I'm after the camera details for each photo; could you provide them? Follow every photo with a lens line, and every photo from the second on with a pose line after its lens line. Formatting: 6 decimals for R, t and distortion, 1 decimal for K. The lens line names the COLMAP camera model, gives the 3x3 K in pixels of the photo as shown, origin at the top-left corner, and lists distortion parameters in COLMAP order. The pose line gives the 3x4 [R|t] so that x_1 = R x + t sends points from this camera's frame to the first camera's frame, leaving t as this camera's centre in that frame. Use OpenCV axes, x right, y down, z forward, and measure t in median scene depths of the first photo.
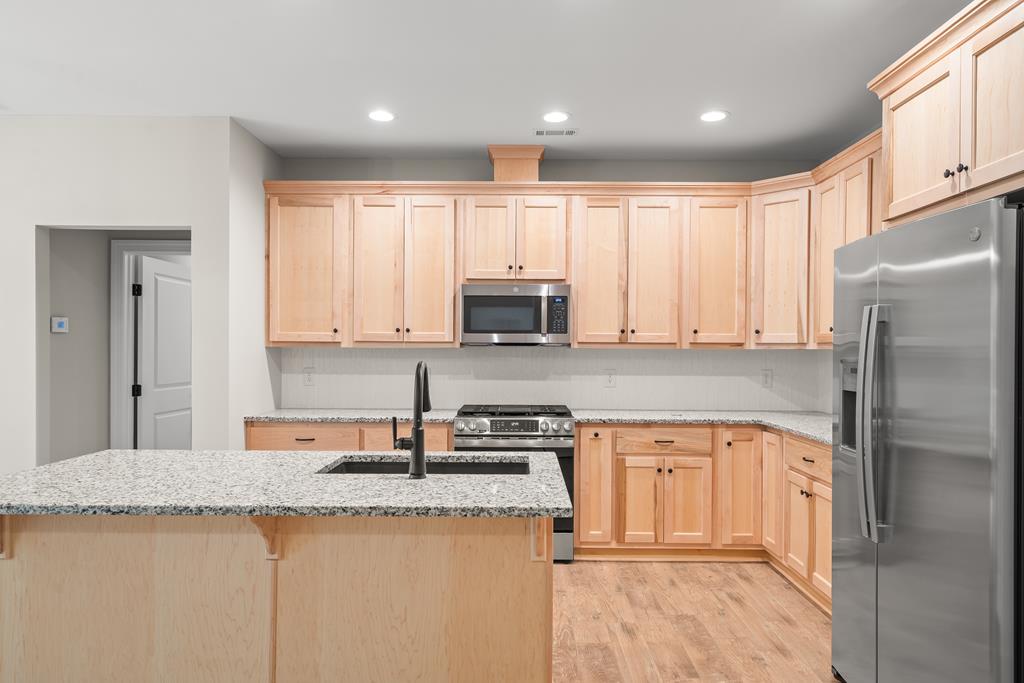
lens RADIAL K [[663.1, 0, 516.0], [0, 663.1, 349.1], [0, 0, 1]] dist [0.007229, 0.000956]
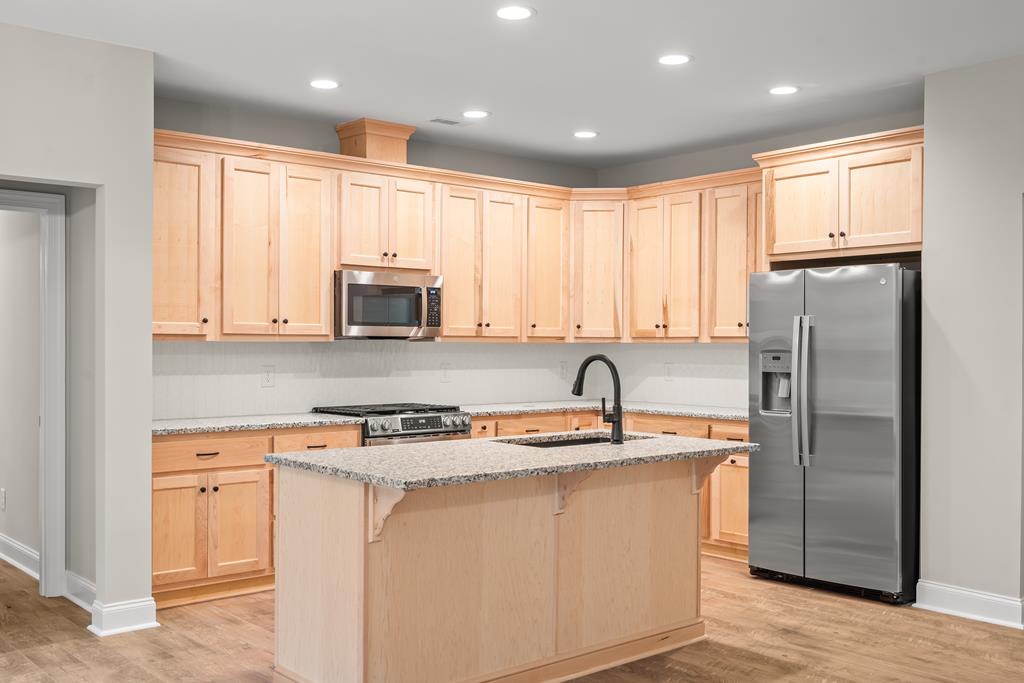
lens RADIAL K [[1019.0, 0, 513.2], [0, 1019.0, 342.6], [0, 0, 1]] dist [-0.005290, 0.000000]
pose [[0.748722, -0.001825, 0.662882, -0.825165], [-0.000019, 0.999996, 0.002774, -0.004582], [-0.662885, -0.002090, 0.748719, -0.180569]]
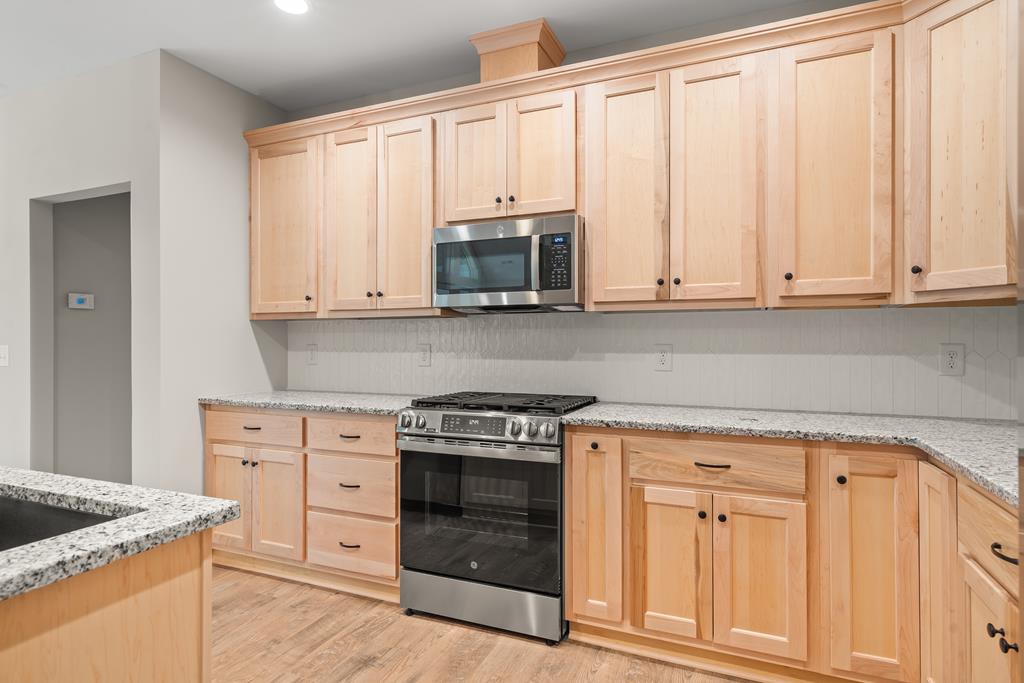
lens RADIAL K [[557.3, 0, 508.1], [0, 557.3, 338.6], [0, 0, 1]] dist [0.004786, 0.001477]
pose [[0.920626, -0.009213, -0.390336, 0.236842], [0.006062, 0.999938, -0.009303, 0.031432], [0.390398, 0.006198, 0.920625, 0.459562]]
